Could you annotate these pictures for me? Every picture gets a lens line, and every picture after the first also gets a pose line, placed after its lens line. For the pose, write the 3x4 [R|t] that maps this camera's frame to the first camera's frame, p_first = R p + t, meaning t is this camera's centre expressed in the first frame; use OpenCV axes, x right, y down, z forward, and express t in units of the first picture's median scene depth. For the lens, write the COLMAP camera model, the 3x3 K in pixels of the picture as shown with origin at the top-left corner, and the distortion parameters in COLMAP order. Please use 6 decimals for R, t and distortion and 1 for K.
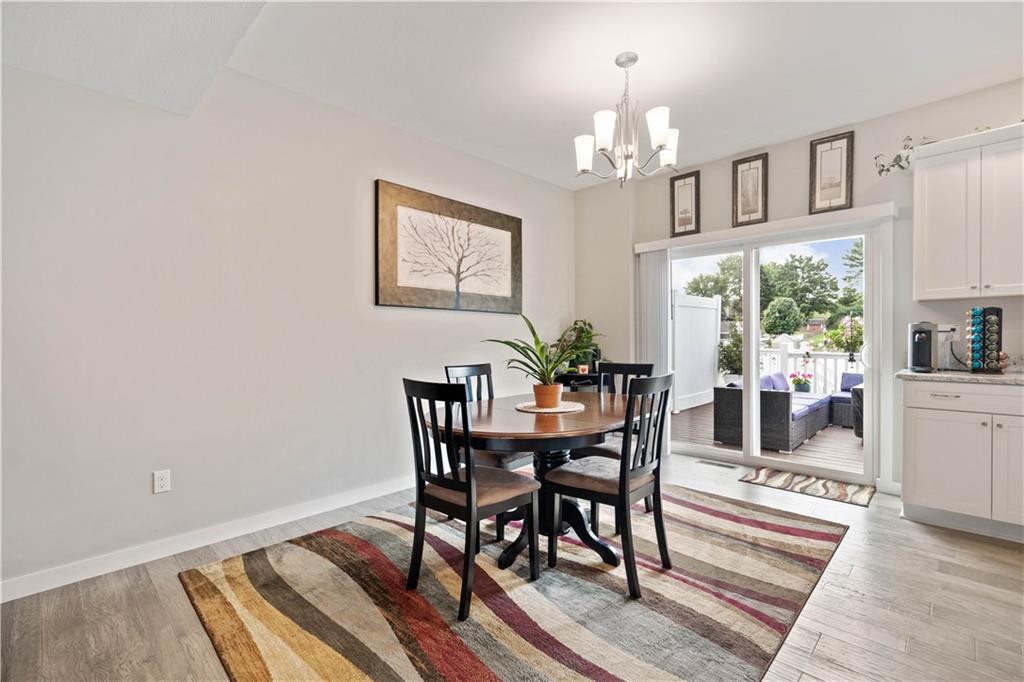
lens RADIAL K [[465.3, 0, 508.2], [0, 465.3, 339.0], [0, 0, 1]] dist [0.001055, -0.000320]
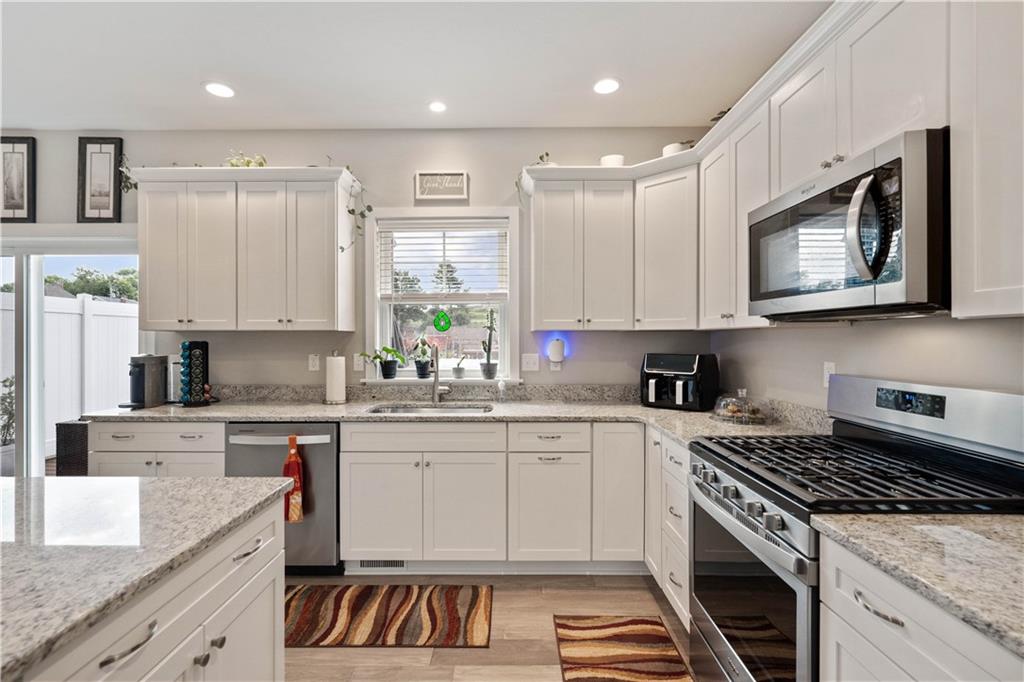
lens RADIAL K [[465.3, 0, 509.0], [0, 465.3, 338.7], [0, 0, 1]] dist [0.001055, -0.000320]
pose [[0.714784, 0.009463, 0.699282, 0.645150], [-0.004971, 0.999952, -0.008451, -0.054719], [-0.699328, 0.002565, 0.714796, -0.165497]]
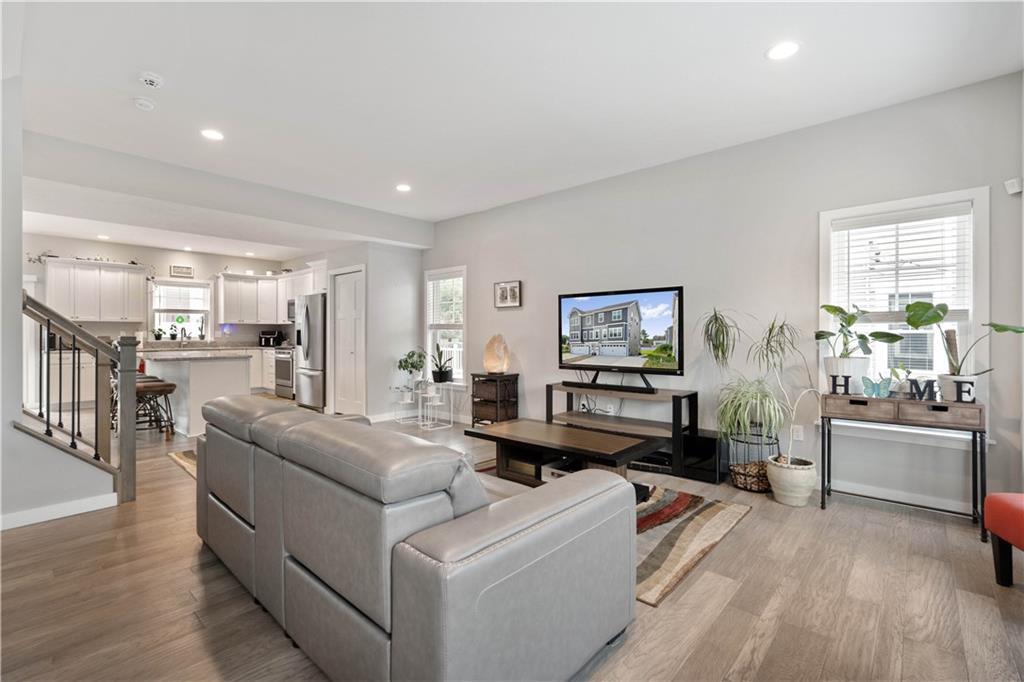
lens RADIAL K [[465.3, 0, 510.0], [0, 465.3, 335.2], [0, 0, 1]] dist [0.001055, -0.000320]
pose [[-0.045655, 0.008572, 0.998920, -1.376564], [0.000513, 0.999963, -0.008558, 0.010330], [-0.998957, 0.000121, -0.045658, -1.071830]]
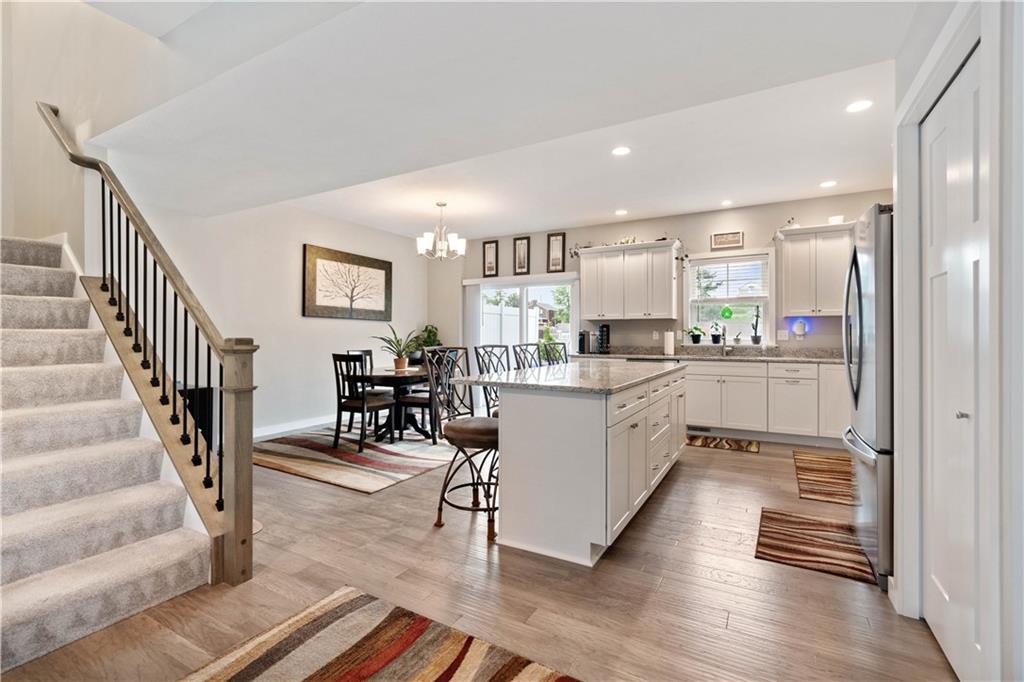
lens RADIAL K [[465.3, 0, 505.9], [0, 465.3, 332.6], [0, 0, 1]] dist [0.001055, -0.000320]
pose [[0.967321, 0.012939, 0.253224, 0.007445], [-0.010372, 0.999880, -0.011471, 0.000877], [-0.253342, 0.008470, 0.967340, -0.828165]]
